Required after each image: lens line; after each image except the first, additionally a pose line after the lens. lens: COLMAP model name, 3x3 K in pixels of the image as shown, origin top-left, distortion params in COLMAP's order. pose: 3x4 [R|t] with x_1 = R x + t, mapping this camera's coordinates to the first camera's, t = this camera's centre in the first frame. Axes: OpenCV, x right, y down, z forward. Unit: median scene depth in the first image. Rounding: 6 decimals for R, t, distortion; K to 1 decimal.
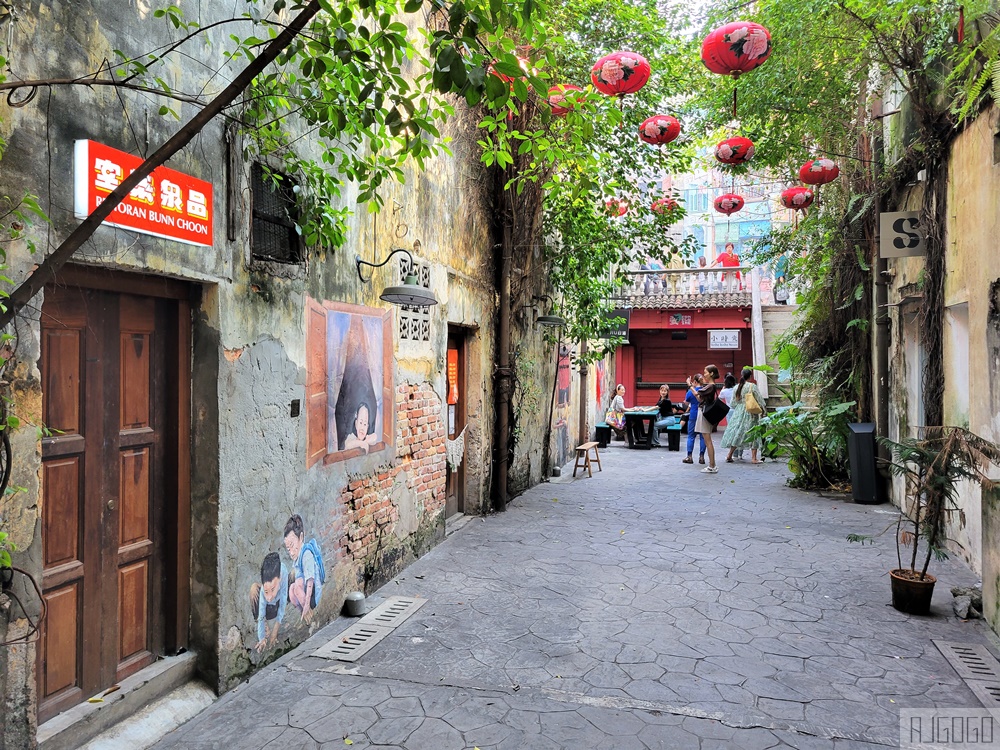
lens RADIAL K [[754.3, 0, 496.7], [0, 754.3, 370.9], [0, 0, 1]] dist [0.011082, 0.000257]
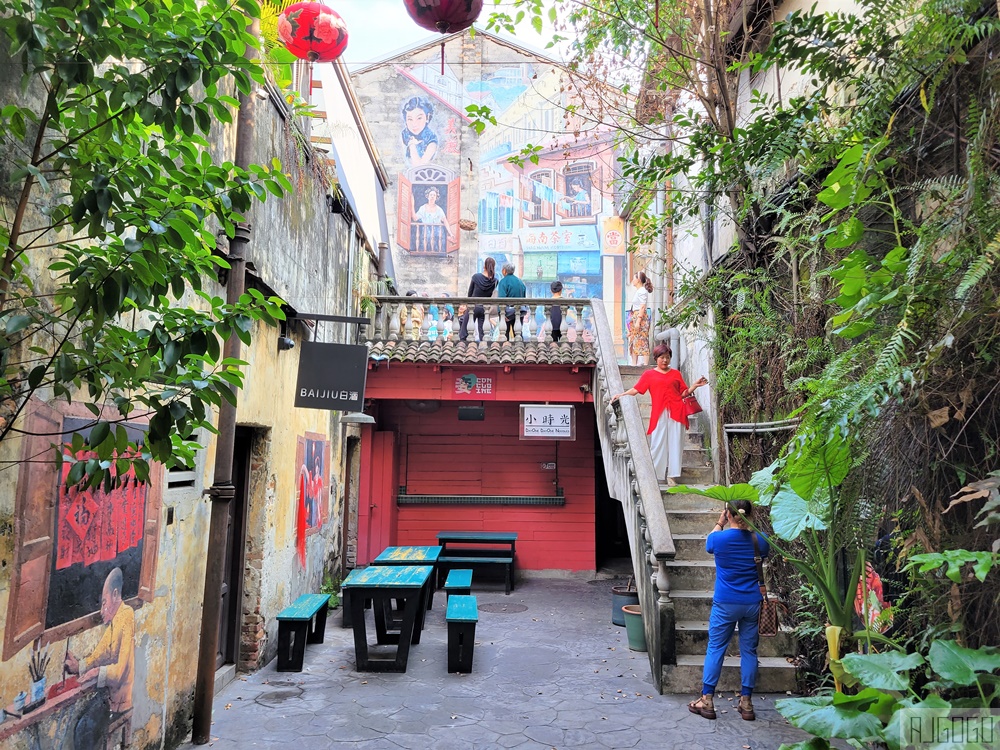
lens RADIAL K [[754.3, 0, 499.7], [0, 754.3, 370.9], [0, 0, 1]] dist [0.011082, 0.000257]
pose [[0.960198, 0.039912, 0.276455, 0.106048], [-0.006134, 0.992513, -0.121985, -0.009601], [-0.279254, 0.115434, 0.953254, 0.458271]]
